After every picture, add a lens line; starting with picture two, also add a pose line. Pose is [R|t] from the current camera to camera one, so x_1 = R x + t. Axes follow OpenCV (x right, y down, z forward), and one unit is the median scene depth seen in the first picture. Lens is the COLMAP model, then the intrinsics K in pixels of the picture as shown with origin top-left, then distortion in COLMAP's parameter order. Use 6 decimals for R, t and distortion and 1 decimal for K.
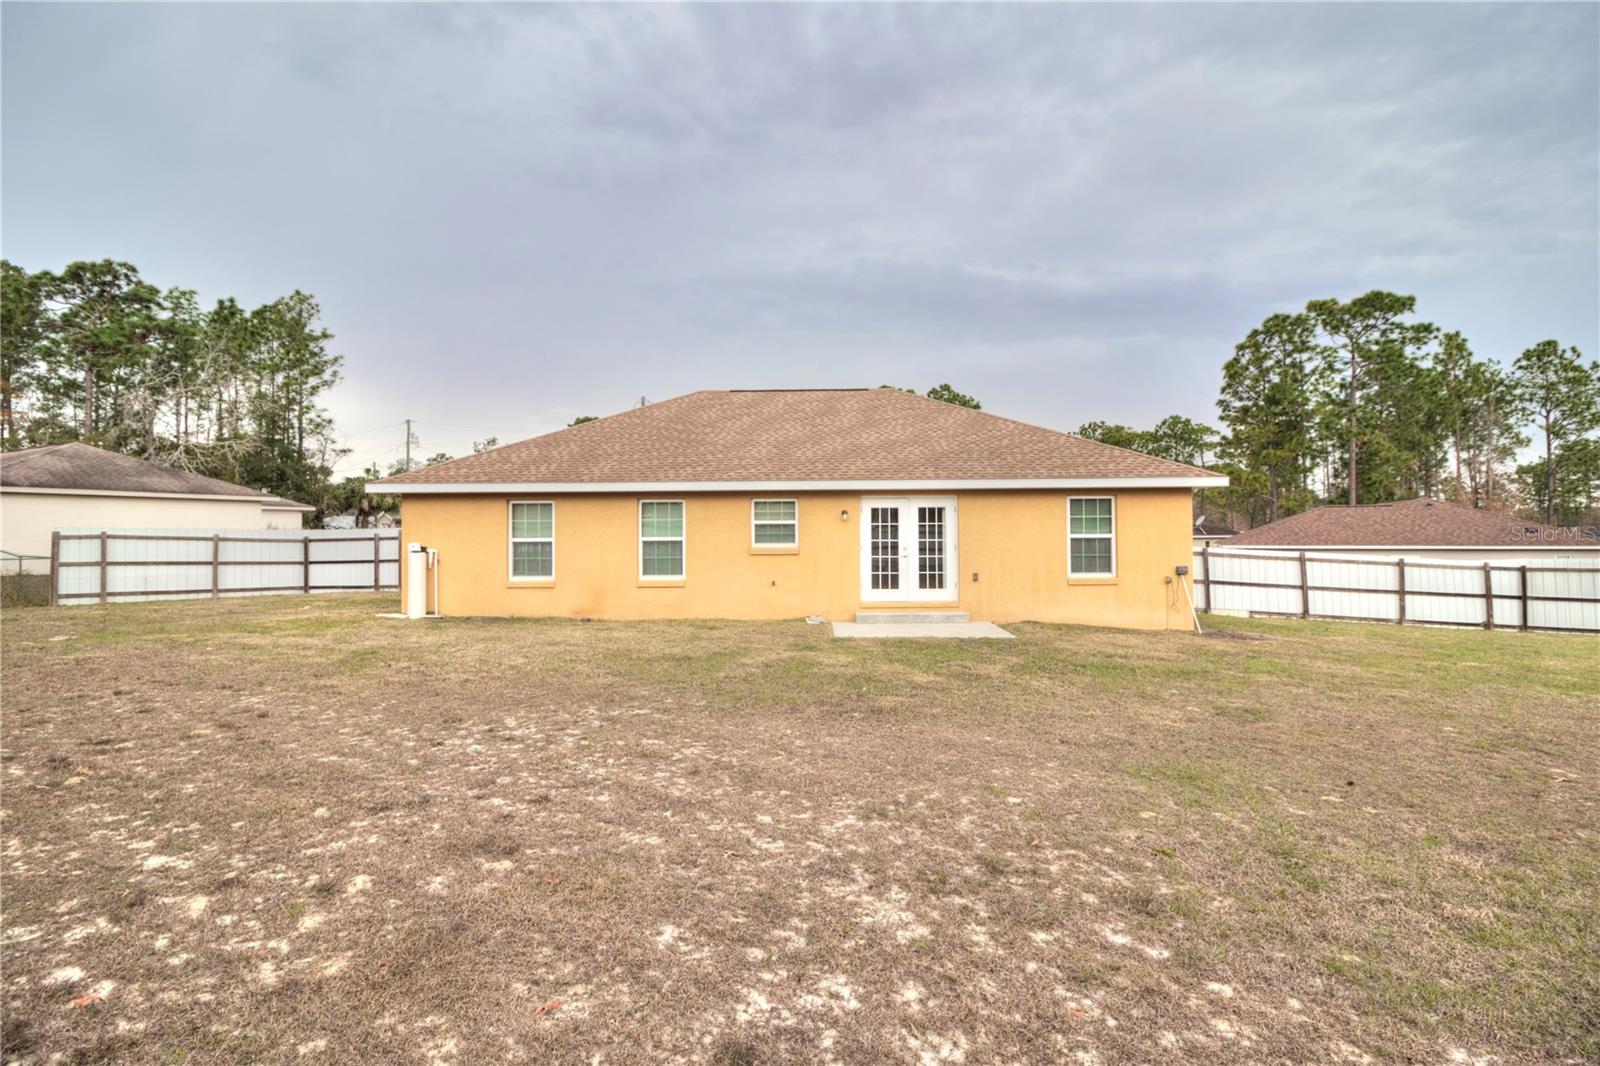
lens RADIAL K [[753.1, 0, 795.4], [0, 753.1, 504.3], [0, 0, 1]] dist [0.002587, -0.010743]
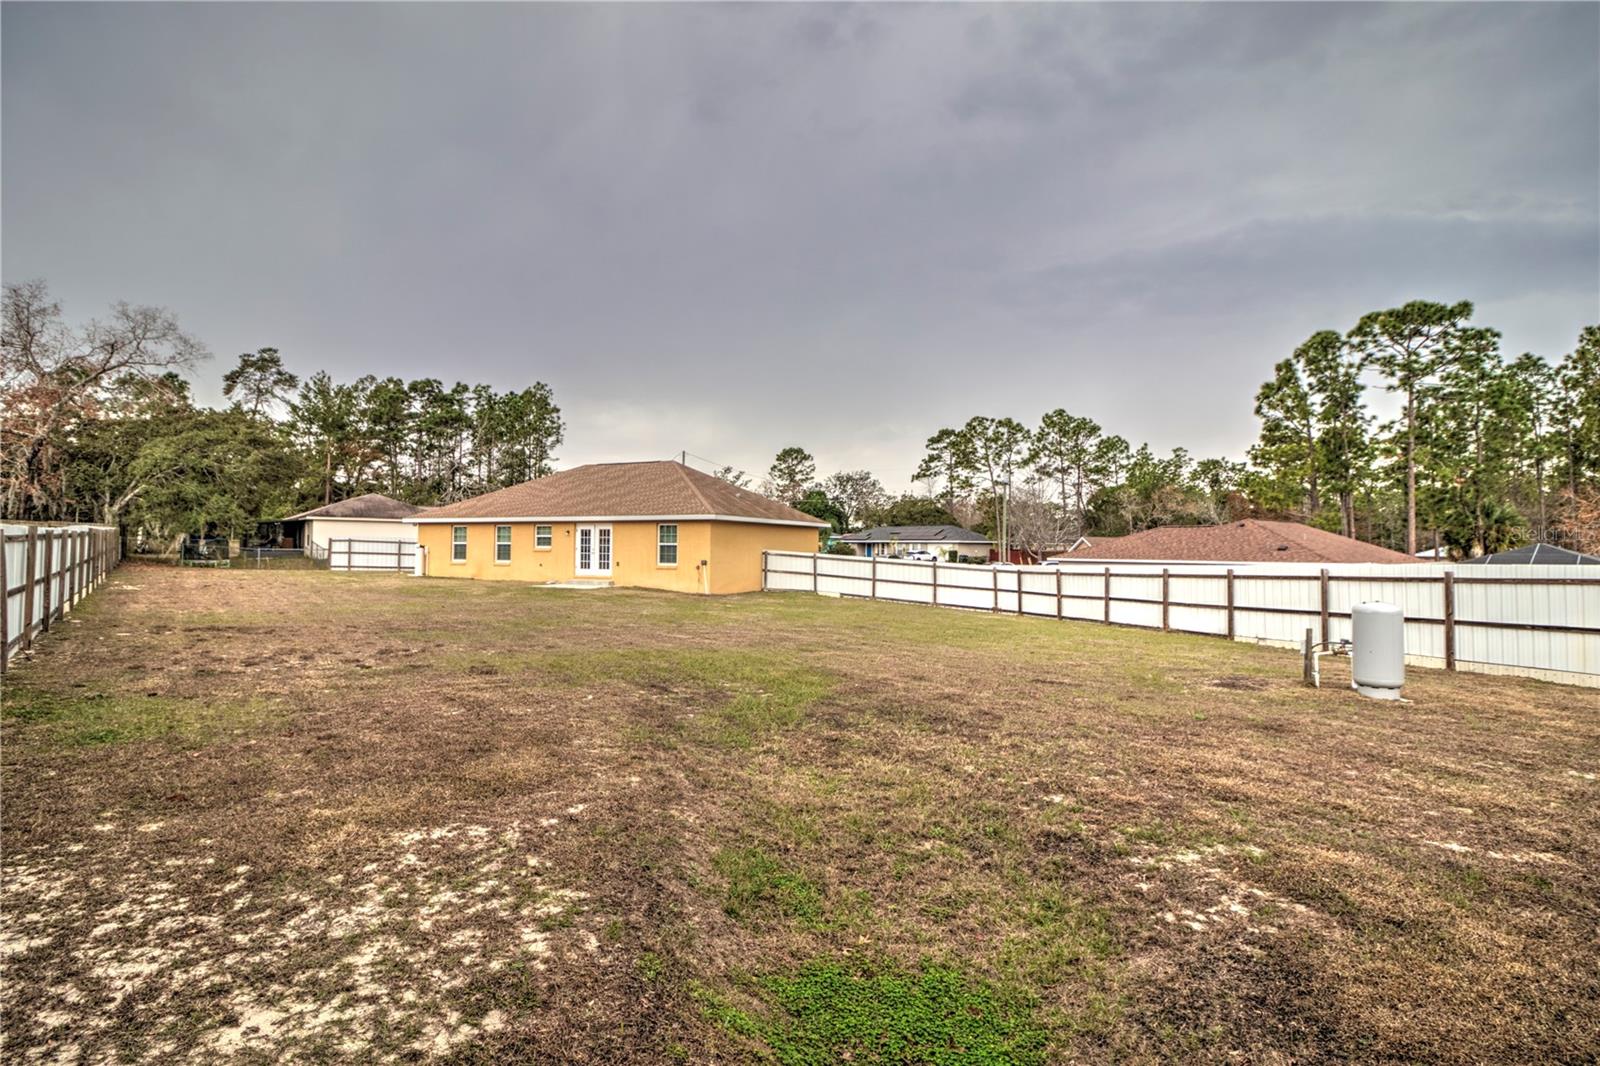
lens RADIAL K [[753.1, 0, 795.4], [0, 753.1, 504.3], [0, 0, 1]] dist [0.002587, -0.010743]
pose [[0.921248, -0.008988, -0.388873, 1.445254], [0.001015, 0.999785, -0.020703, -0.021287], [0.388975, 0.018678, 0.921059, -0.678854]]
